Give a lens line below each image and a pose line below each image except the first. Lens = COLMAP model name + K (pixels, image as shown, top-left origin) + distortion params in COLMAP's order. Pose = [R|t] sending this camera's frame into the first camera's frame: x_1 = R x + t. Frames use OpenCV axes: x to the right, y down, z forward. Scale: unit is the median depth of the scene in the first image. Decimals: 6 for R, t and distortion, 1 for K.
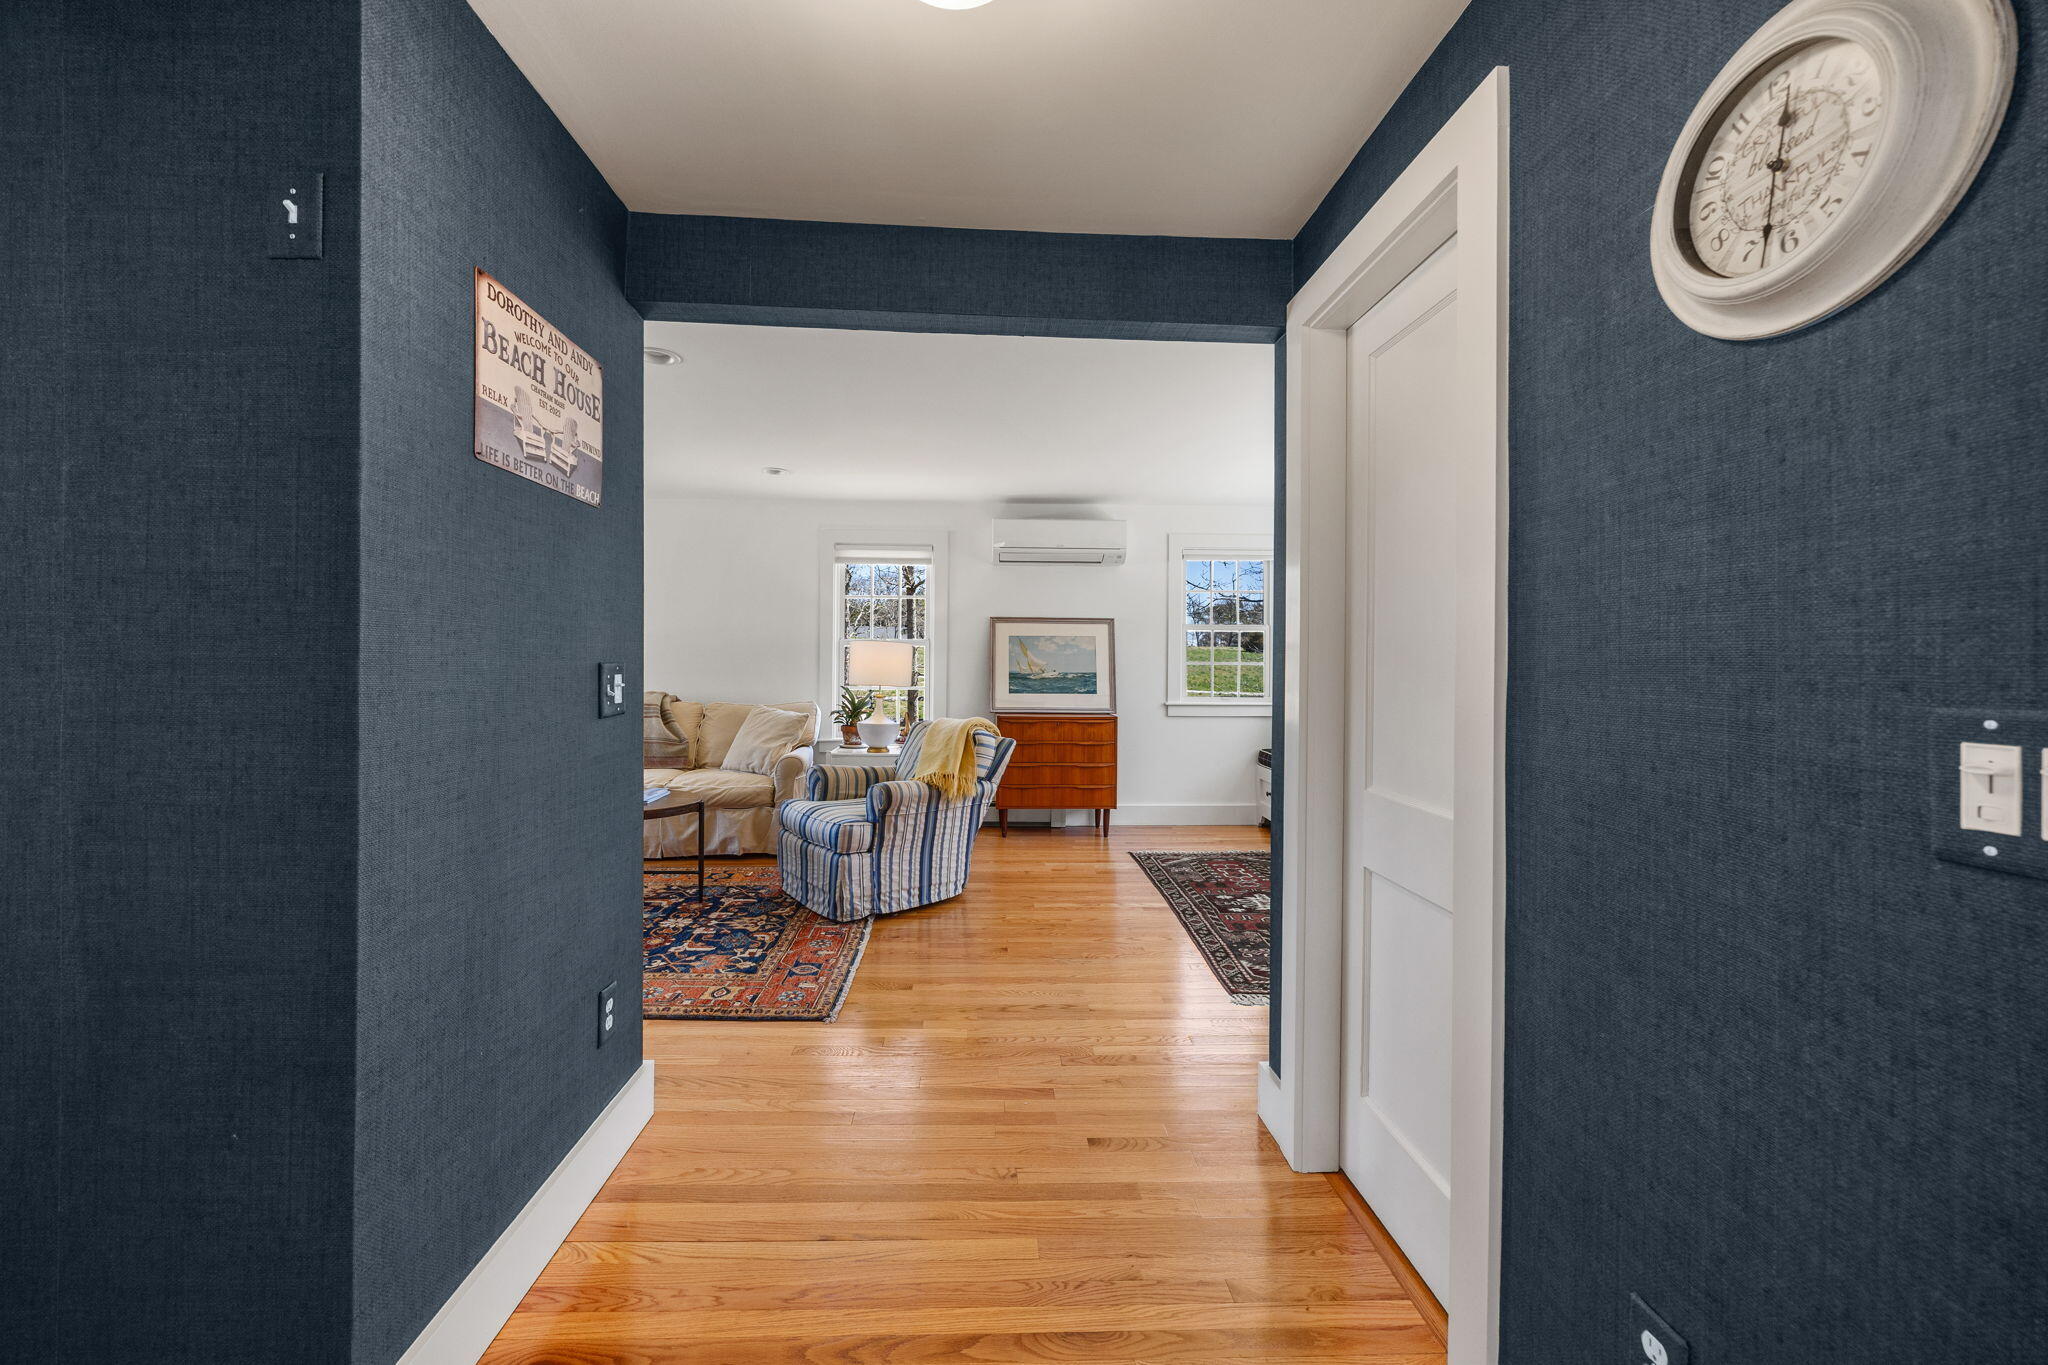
lens RADIAL K [[780.9, 0, 1002.8], [0, 780.9, 660.5], [0, 0, 1]] dist [-0.000416, -0.000538]
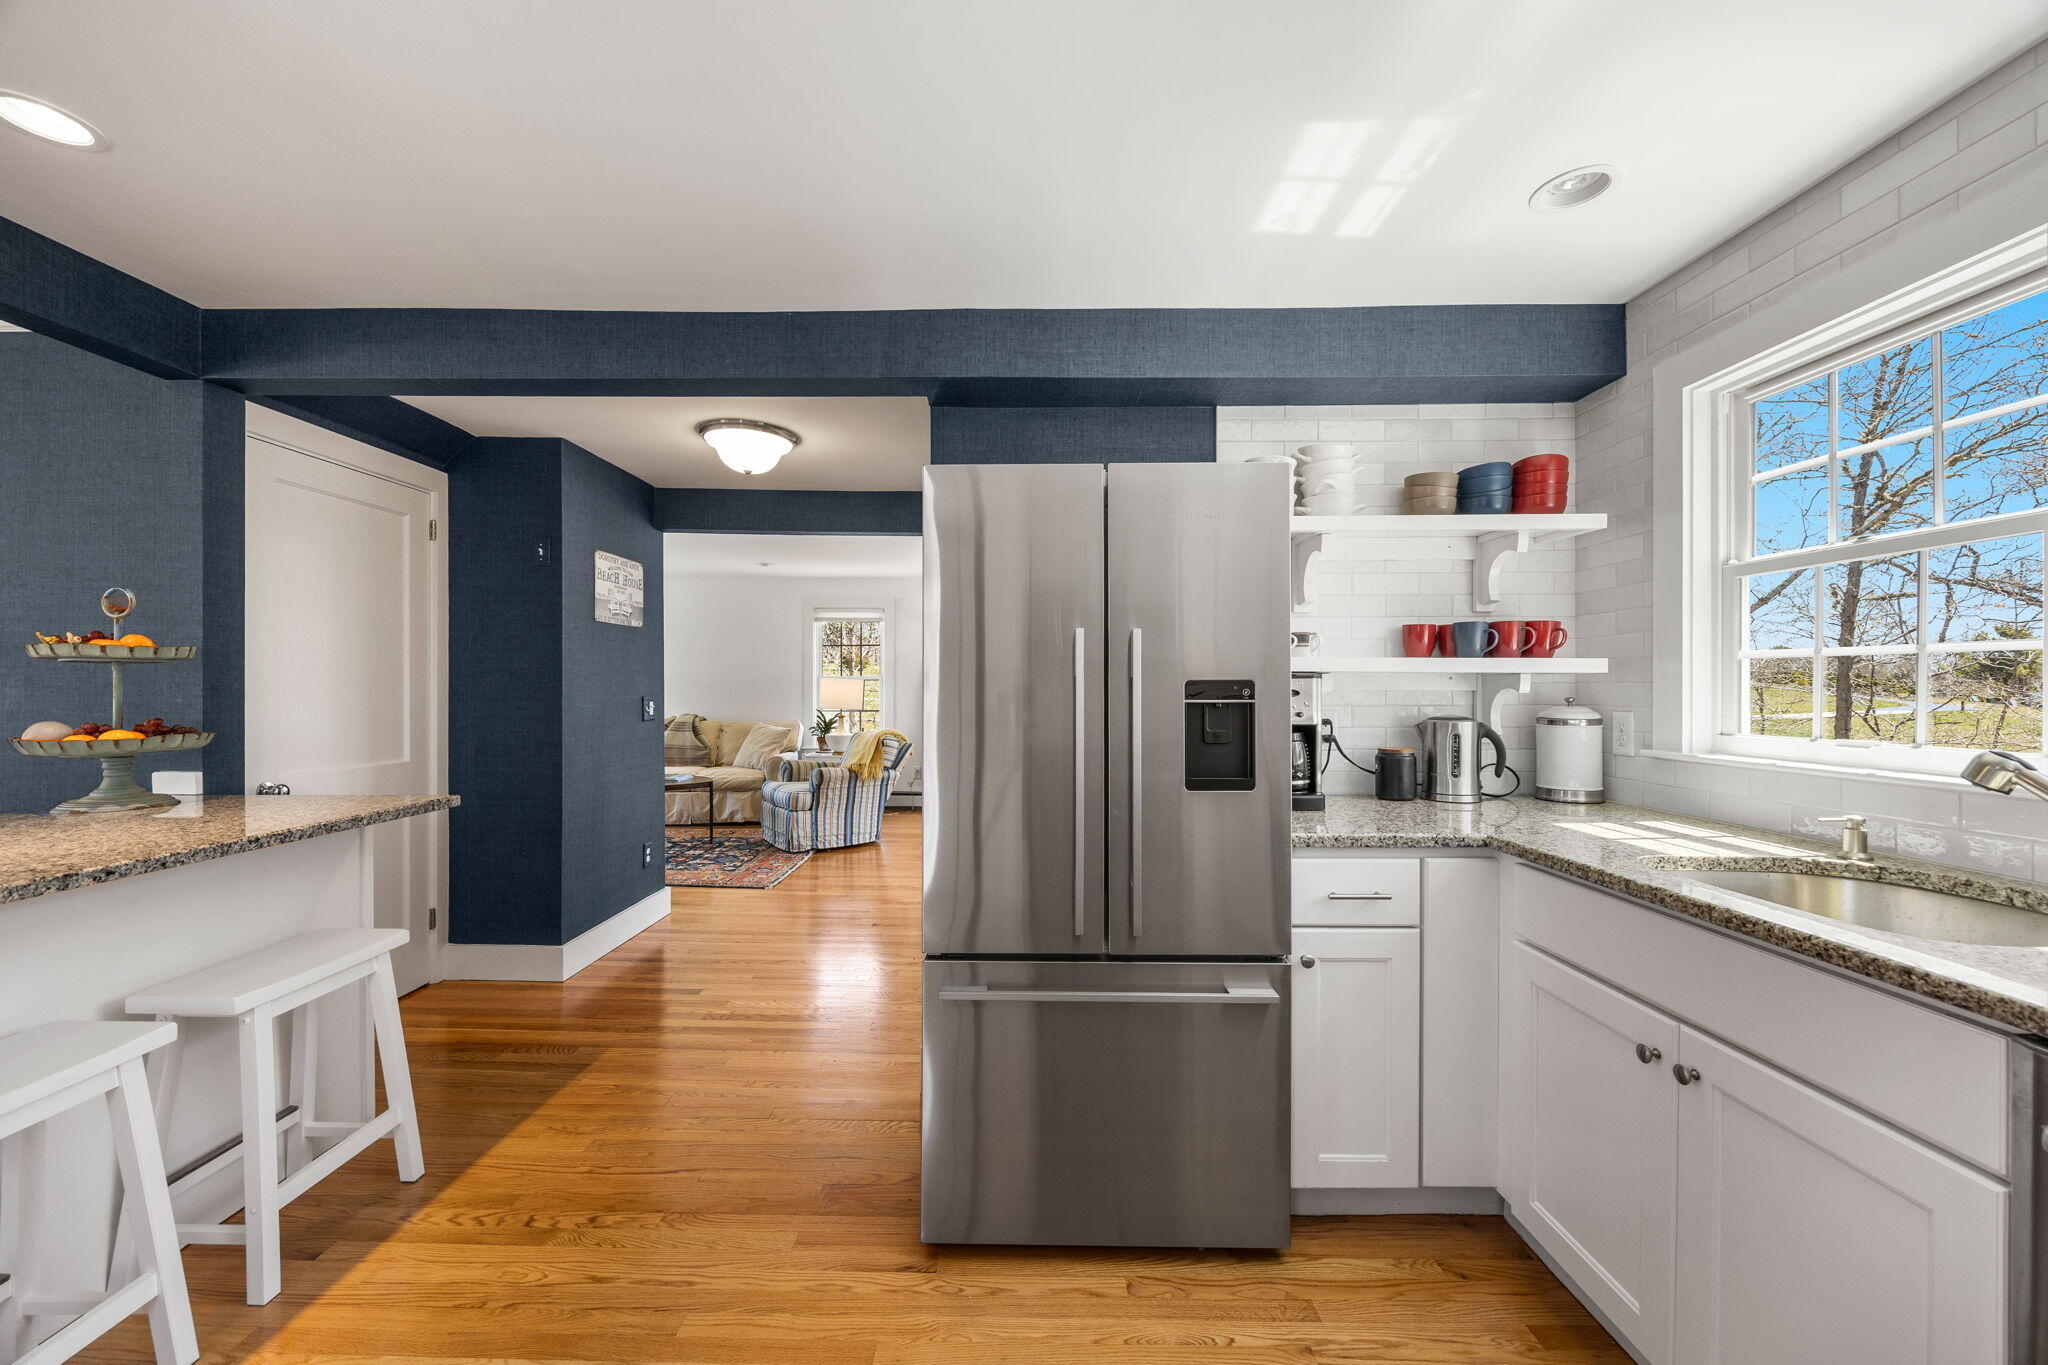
lens RADIAL K [[780.9, 0, 1009.7], [0, 780.9, 687.8], [0, 0, 1]] dist [-0.000416, -0.000538]
pose [[0.998399, -0.005150, -0.056330, 0.324425], [0.005219, 0.999986, 0.001073, -0.009474], [0.056324, -0.001365, 0.998412, -0.578405]]
